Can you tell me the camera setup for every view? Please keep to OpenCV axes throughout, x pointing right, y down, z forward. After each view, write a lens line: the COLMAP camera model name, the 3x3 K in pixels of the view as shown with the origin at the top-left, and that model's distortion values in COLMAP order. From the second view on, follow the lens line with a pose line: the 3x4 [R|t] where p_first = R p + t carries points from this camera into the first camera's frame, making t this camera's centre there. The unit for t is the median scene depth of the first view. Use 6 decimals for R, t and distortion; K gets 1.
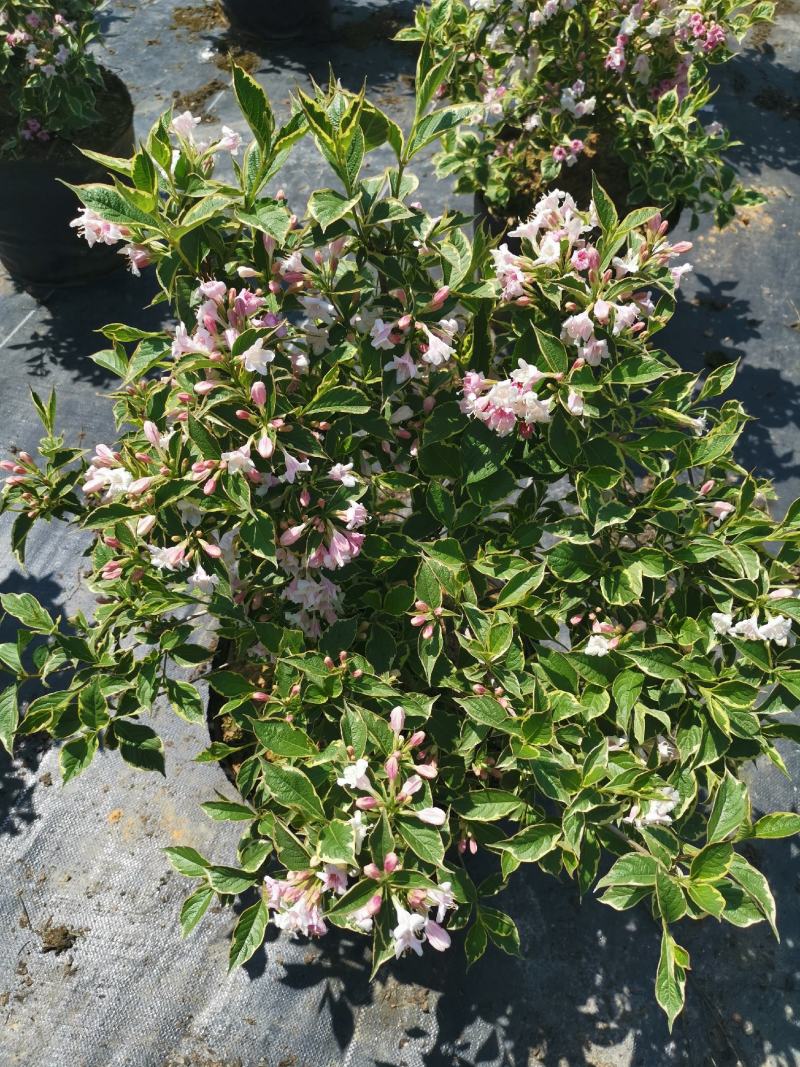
lens RADIAL K [[818.2, 0, 400.0], [0, 818.2, 533.5], [0, 0, 1]] dist [0.007628, 0.000028]
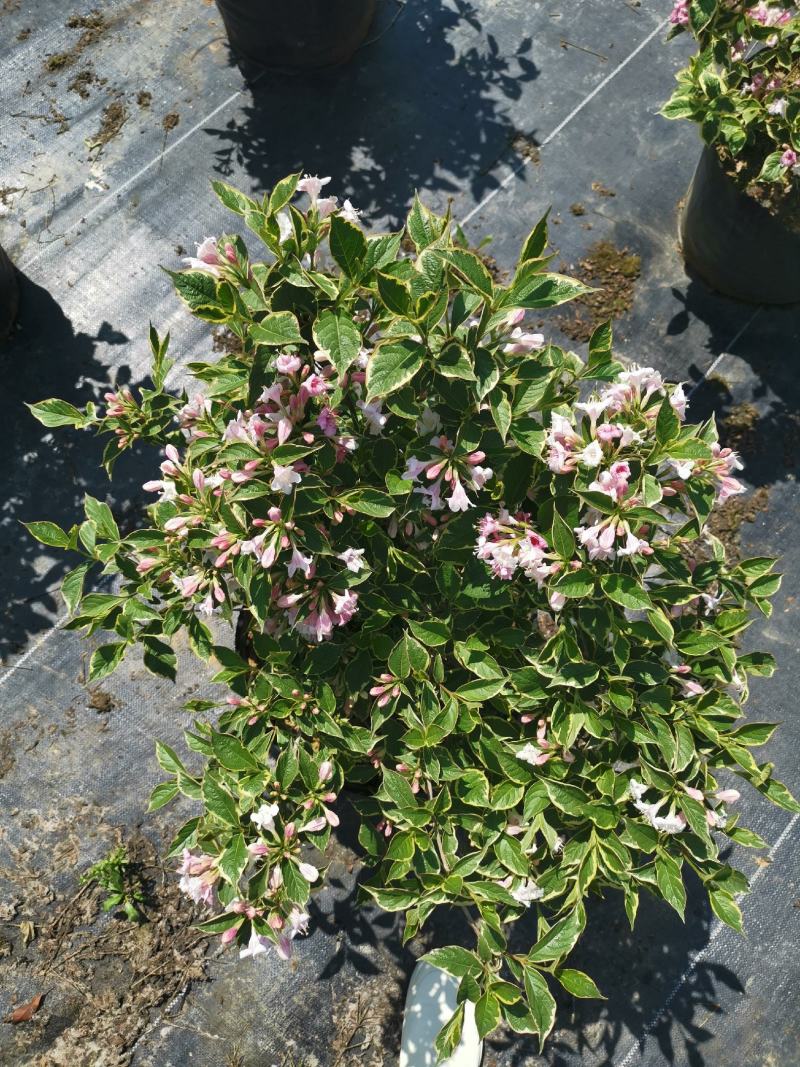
lens RADIAL K [[817.2, 0, 400.0], [0, 817.2, 533.5], [0, 0, 1]] dist [0.001717, -0.001446]
pose [[0.926299, 0.357172, -0.119997, 0.092801], [-0.308475, 0.901744, 0.302821, -0.380870], [0.216366, -0.243487, 0.945463, -0.023755]]
